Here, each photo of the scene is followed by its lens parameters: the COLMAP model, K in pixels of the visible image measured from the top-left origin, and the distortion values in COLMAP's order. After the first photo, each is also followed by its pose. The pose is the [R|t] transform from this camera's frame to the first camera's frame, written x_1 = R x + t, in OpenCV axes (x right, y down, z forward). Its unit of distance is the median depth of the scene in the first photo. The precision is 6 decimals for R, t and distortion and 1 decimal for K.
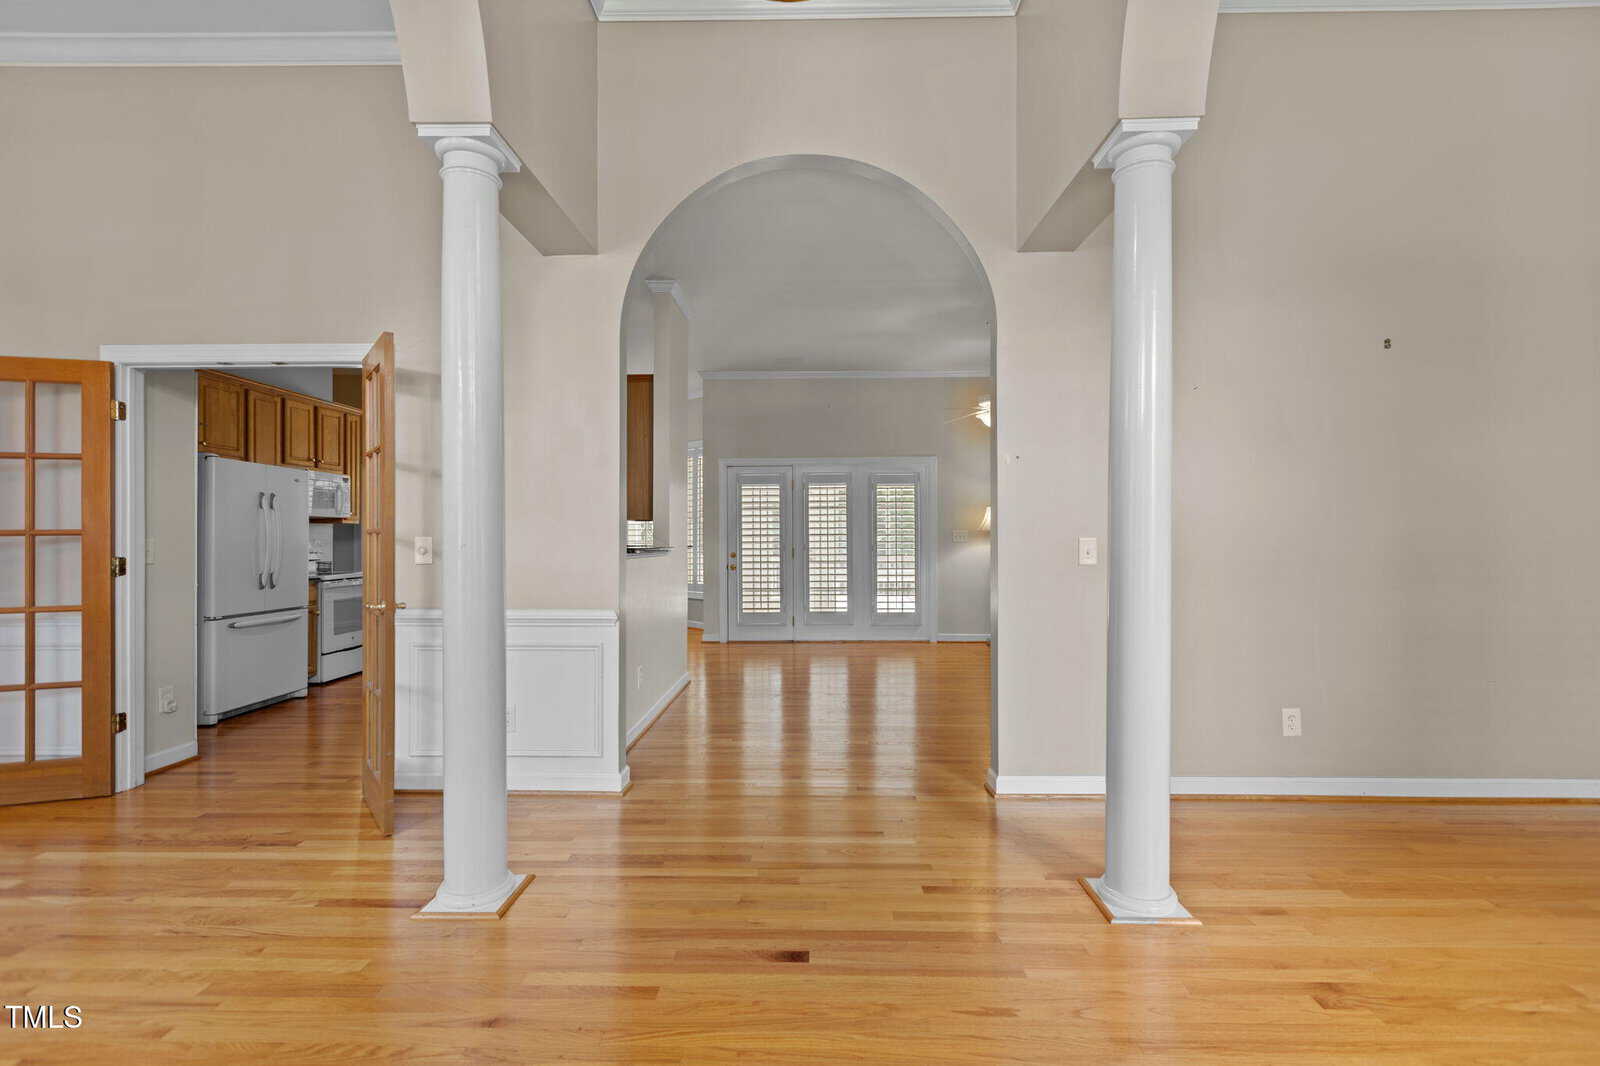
lens RADIAL K [[713.5, 0, 802.1], [0, 713.5, 536.5], [0, 0, 1]] dist [0.003388, -0.000581]
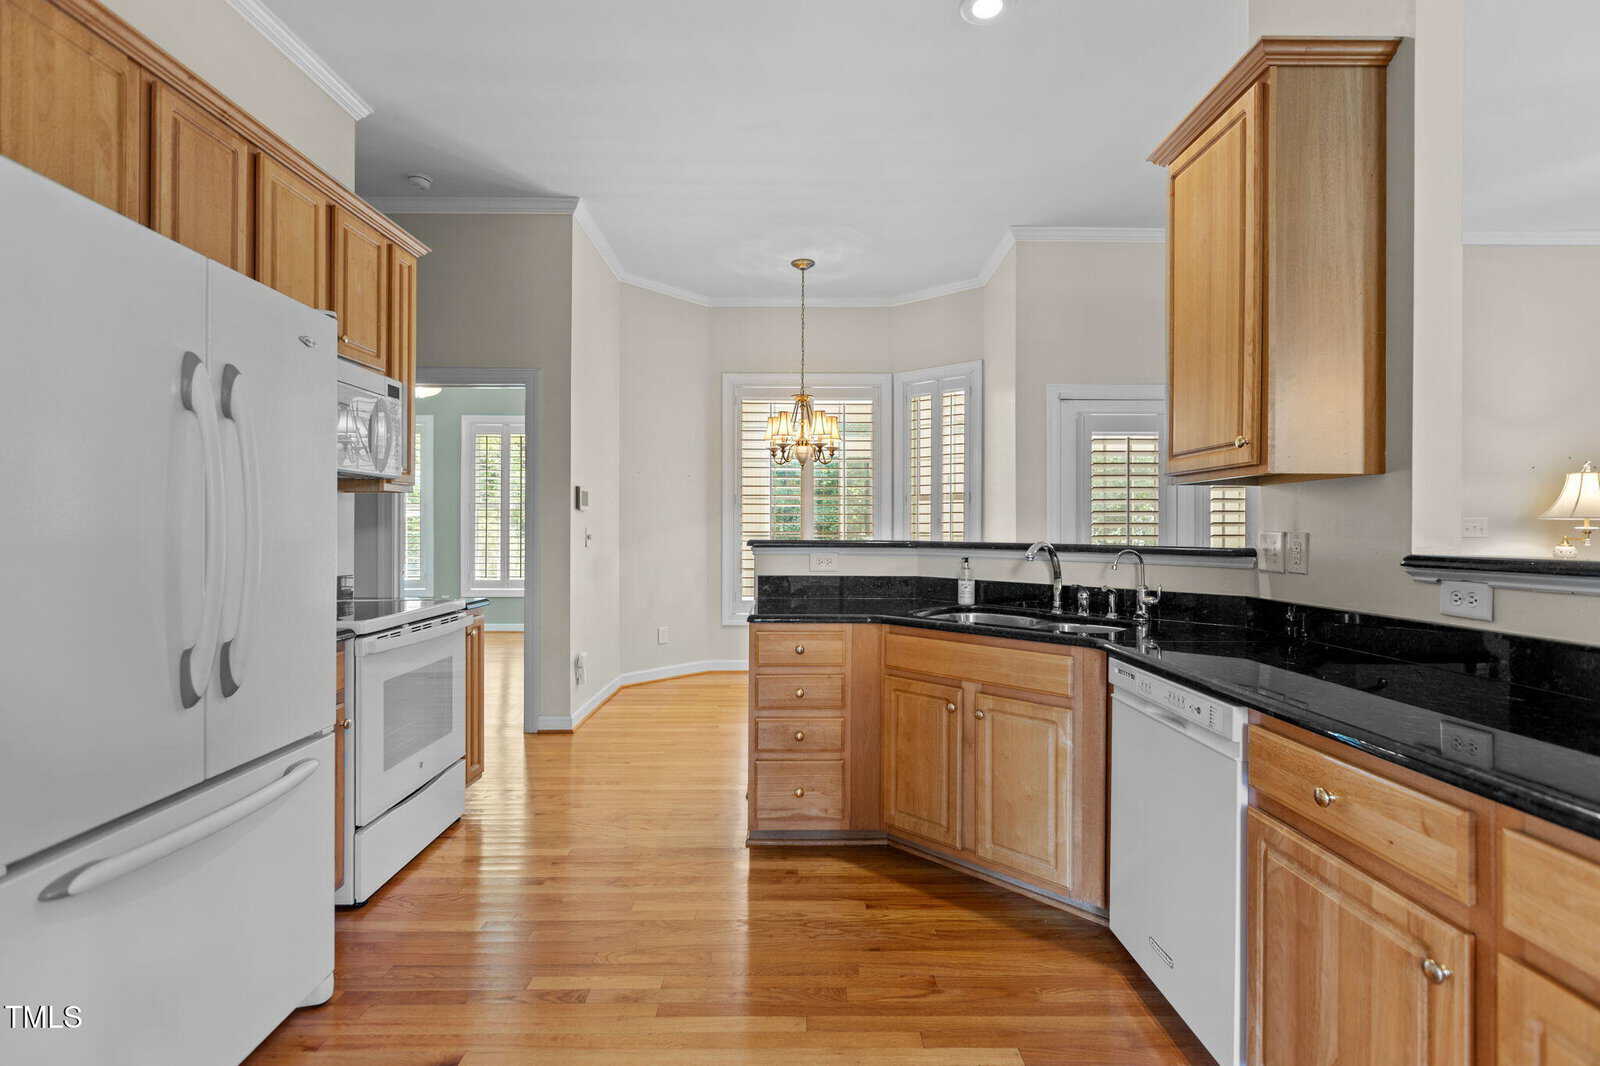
lens RADIAL K [[741.9, 0, 800.0], [0, 741.9, 533.0], [0, 0, 1]] dist [-0.001637, -0.000576]
pose [[0.999596, 0.004907, 0.027989, -0.770527], [-0.005170, 0.999943, 0.009331, 0.004674], [-0.027941, -0.009472, 0.999565, 1.030326]]
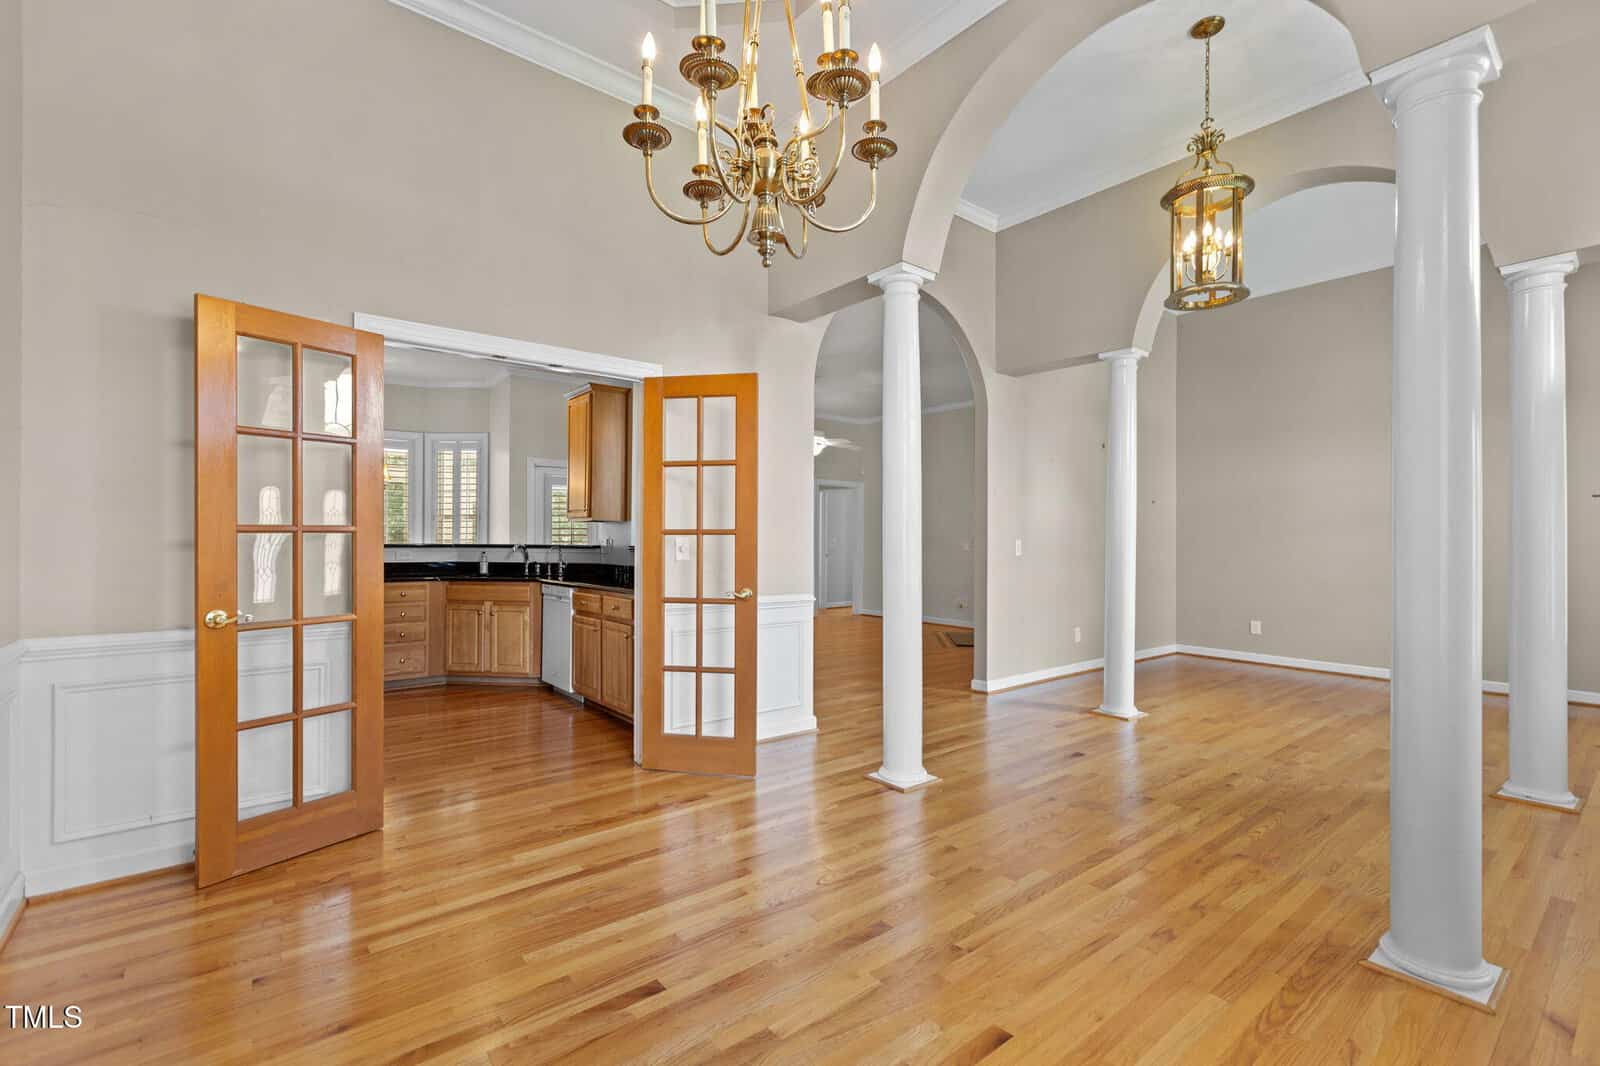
lens RADIAL K [[710.7, 0, 797.0], [0, 710.7, 537.7], [0, 0, 1]] dist [0.000998, -0.000102]
pose [[0.769904, 0.005544, 0.638136, -1.092173], [-0.007593, 0.999971, 0.000473, -0.000359], [-0.638115, -0.005209, 0.769923, -0.002580]]
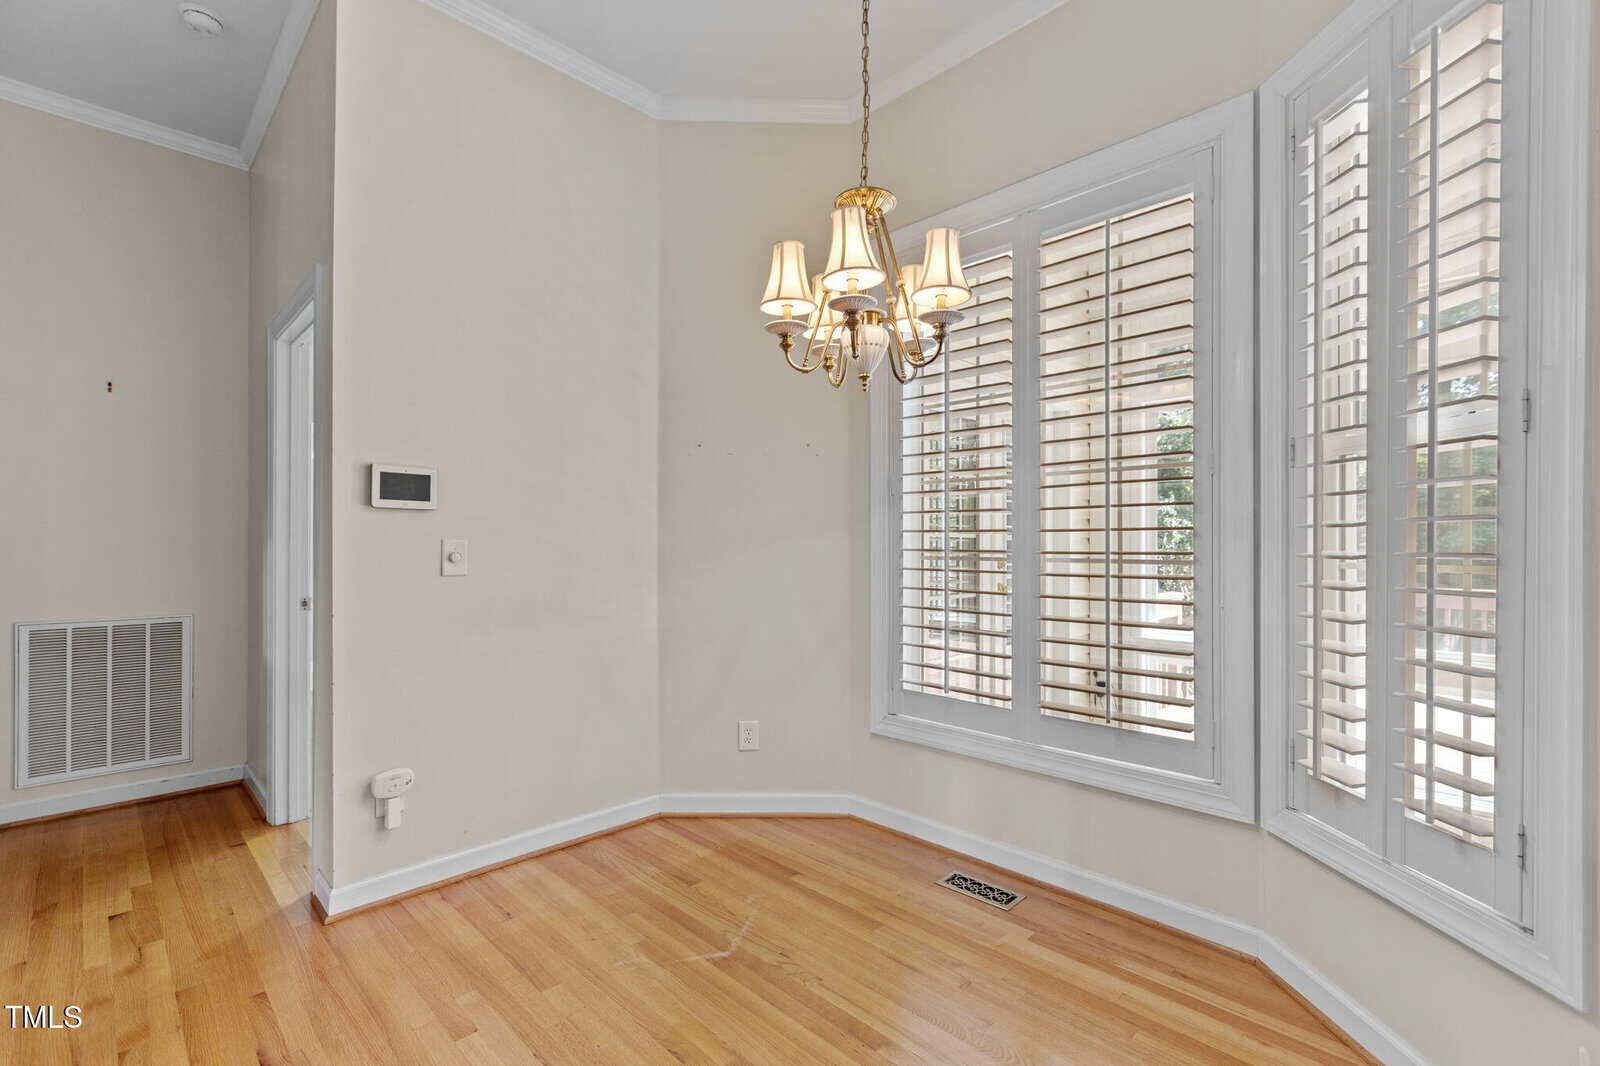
lens RADIAL K [[713.5, 0, 802.1], [0, 713.5, 536.5], [0, 0, 1]] dist [0.003388, -0.000581]
pose [[0.720289, -0.002809, -0.693669, -0.361993], [-0.000777, 0.999988, -0.004857, 0.008823], [0.693674, 0.004038, 0.720278, 2.130005]]
